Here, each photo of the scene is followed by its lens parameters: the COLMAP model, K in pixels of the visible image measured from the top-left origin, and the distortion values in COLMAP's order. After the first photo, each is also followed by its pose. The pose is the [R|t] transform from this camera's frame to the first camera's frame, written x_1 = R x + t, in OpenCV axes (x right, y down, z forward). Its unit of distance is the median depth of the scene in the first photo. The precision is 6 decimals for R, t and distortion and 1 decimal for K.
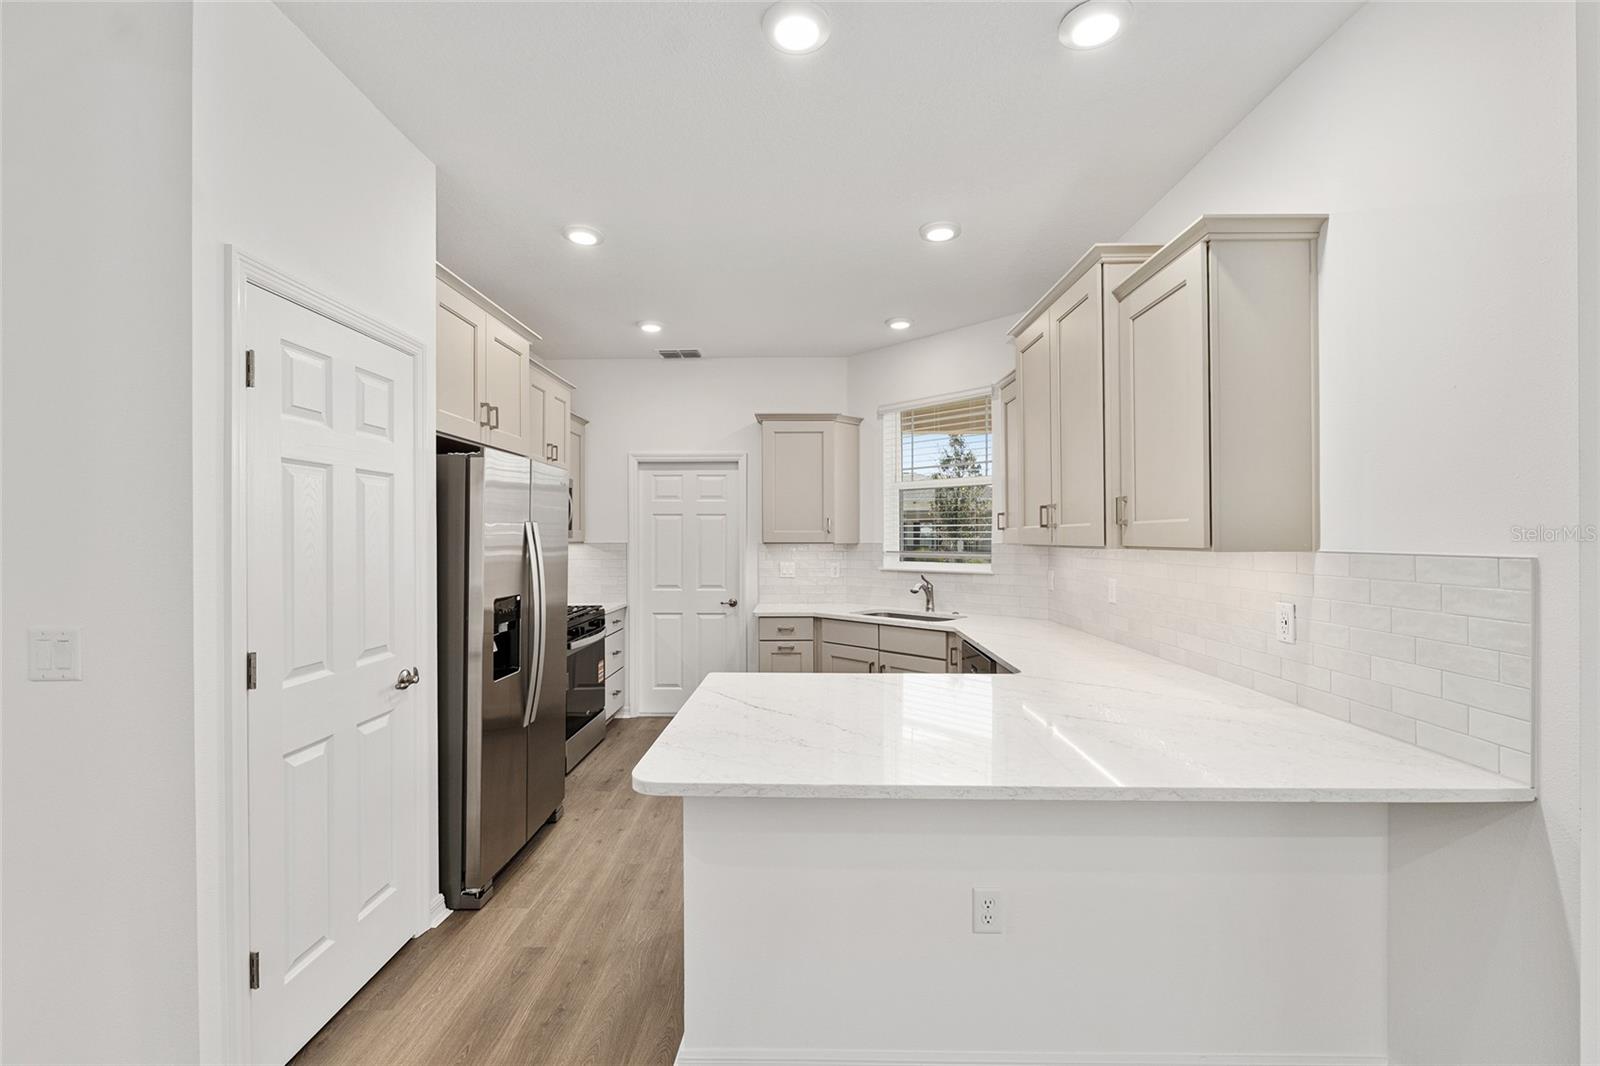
lens RADIAL K [[688.2, 0, 795.2], [0, 688.2, 536.8], [0, 0, 1]] dist [-0.002706, -0.000452]
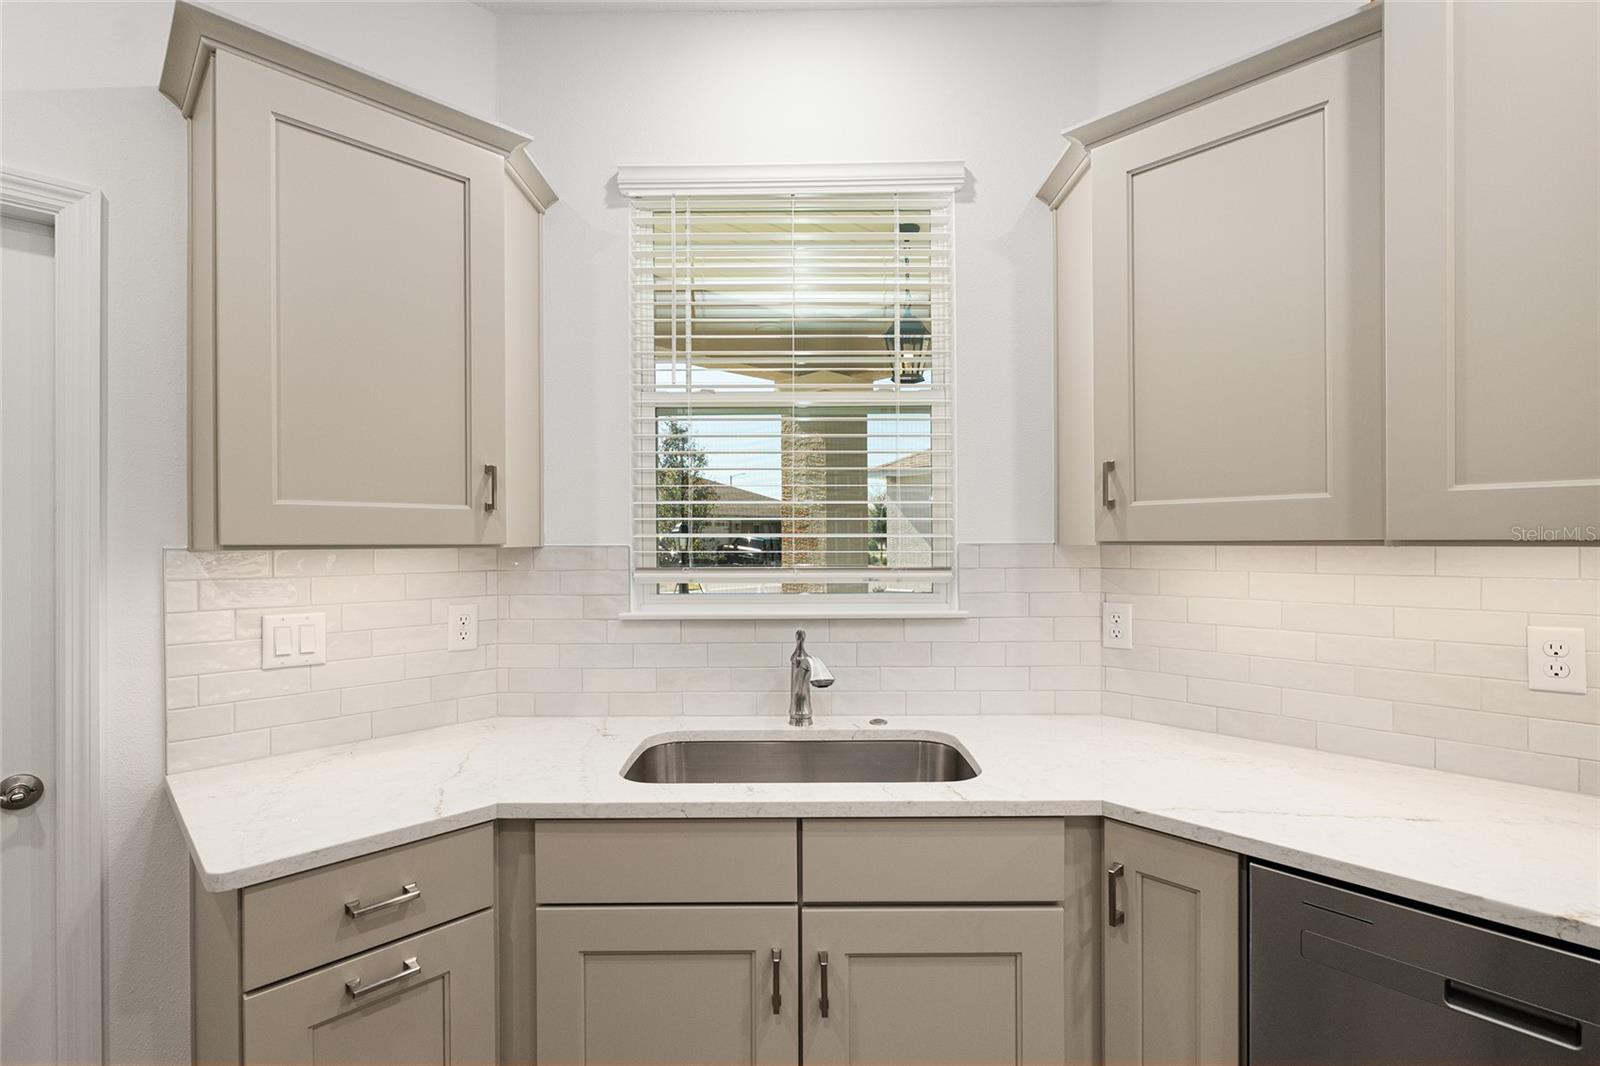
lens RADIAL K [[732.8, 0, 797.0], [0, 732.8, 537.9], [0, 0, 1]] dist [-0.000782, -0.000082]
pose [[0.700635, 0.002795, 0.713515, -0.104062], [0.001866, 0.999982, -0.005749, 0.008548], [-0.713518, 0.005360, 0.700617, 0.780891]]
